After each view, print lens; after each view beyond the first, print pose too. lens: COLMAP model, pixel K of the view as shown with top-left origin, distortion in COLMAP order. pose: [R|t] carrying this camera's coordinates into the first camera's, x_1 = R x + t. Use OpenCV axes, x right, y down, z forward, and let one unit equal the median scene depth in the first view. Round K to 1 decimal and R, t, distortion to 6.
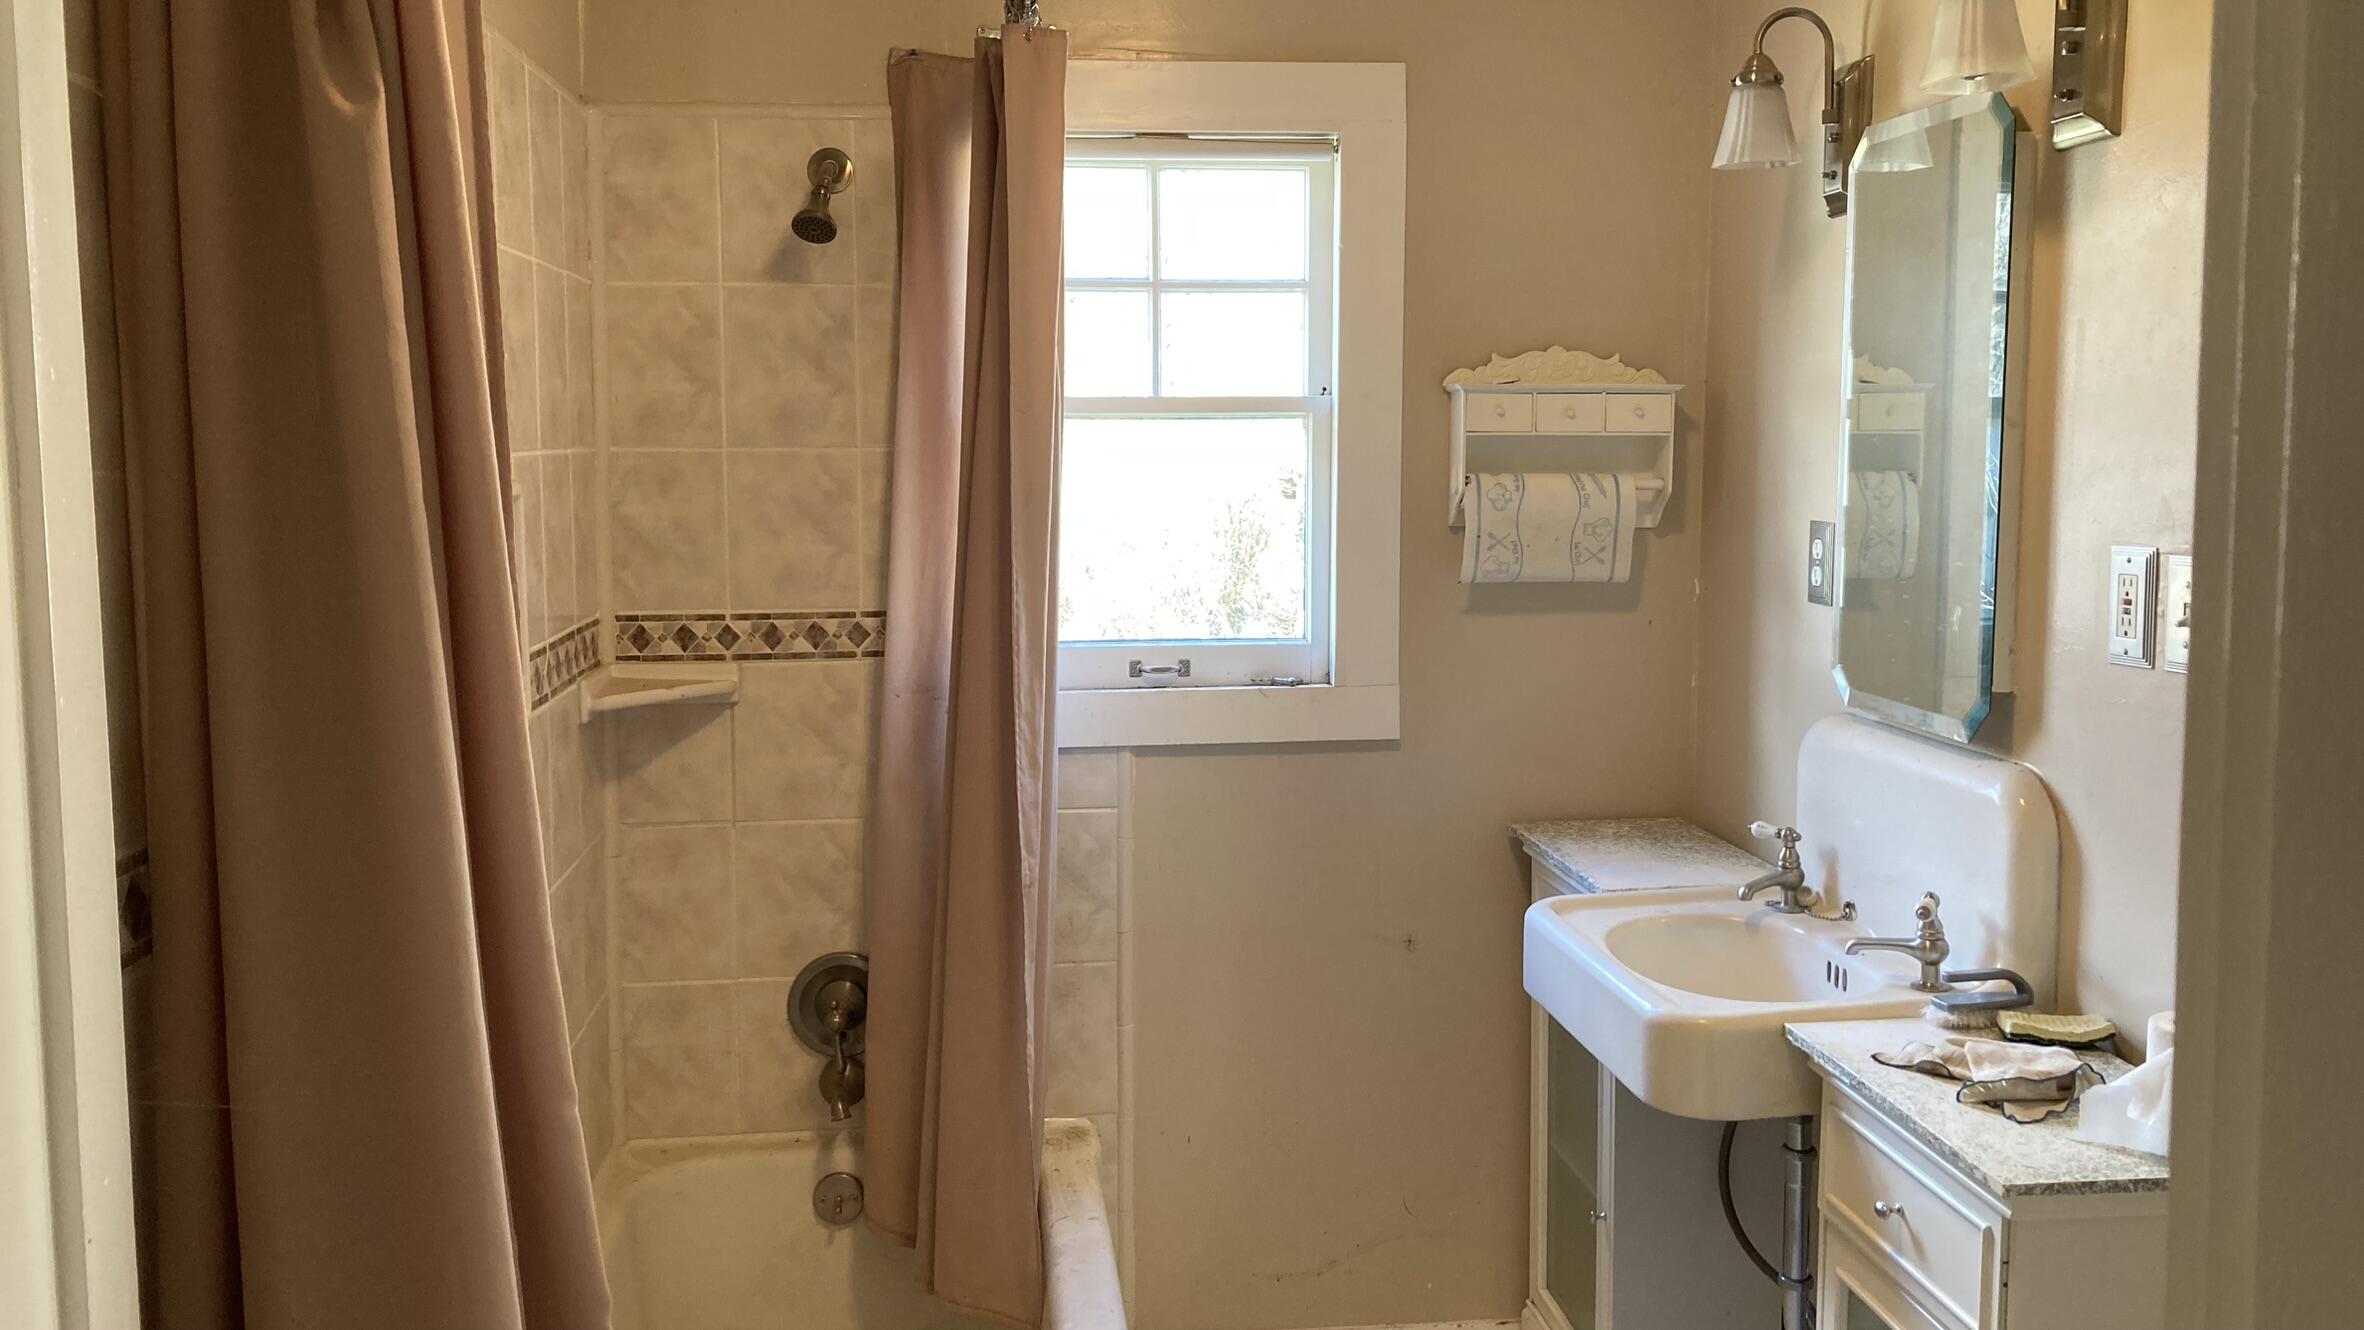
lens RADIAL K [[1913.8, 0, 1198.4], [0, 1913.8, 637.6], [0, 0, 1]] dist [0.054329, -0.047788]
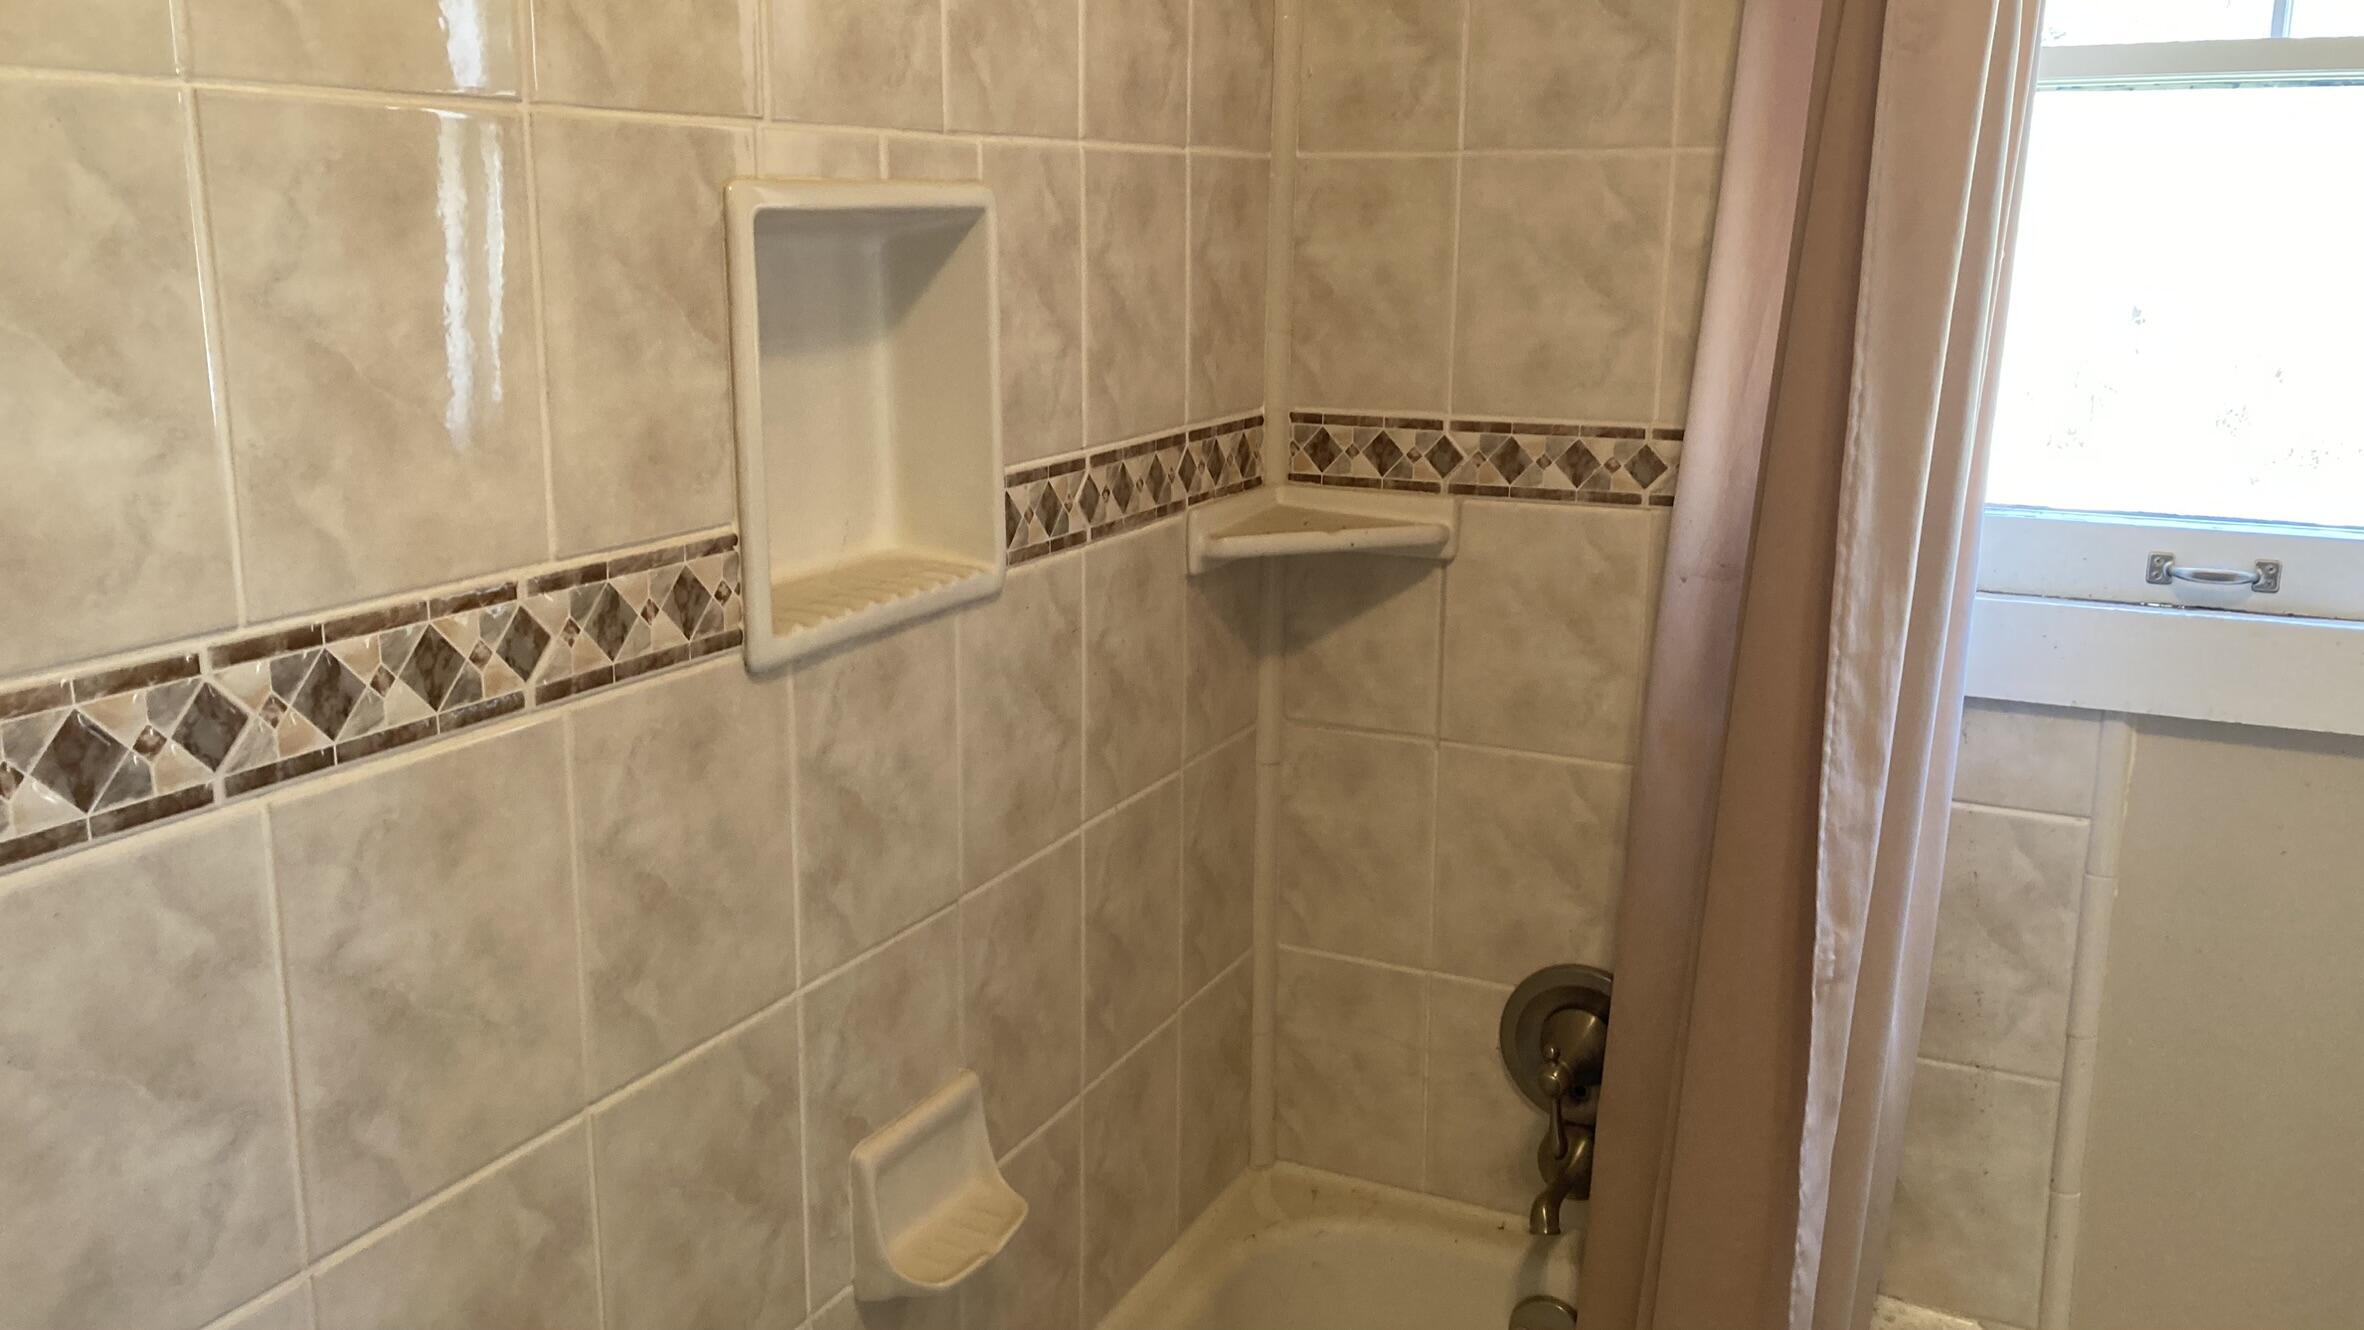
lens RADIAL K [[1913.8, 0, 1198.4], [0, 1913.8, 637.6], [0, 0, 1]] dist [0.054329, -0.047788]
pose [[0.840855, 0.121982, -0.527335, 0.028731], [-0.062388, 0.989623, 0.129439, -0.018037], [0.537652, -0.075940, 0.839740, 0.417123]]
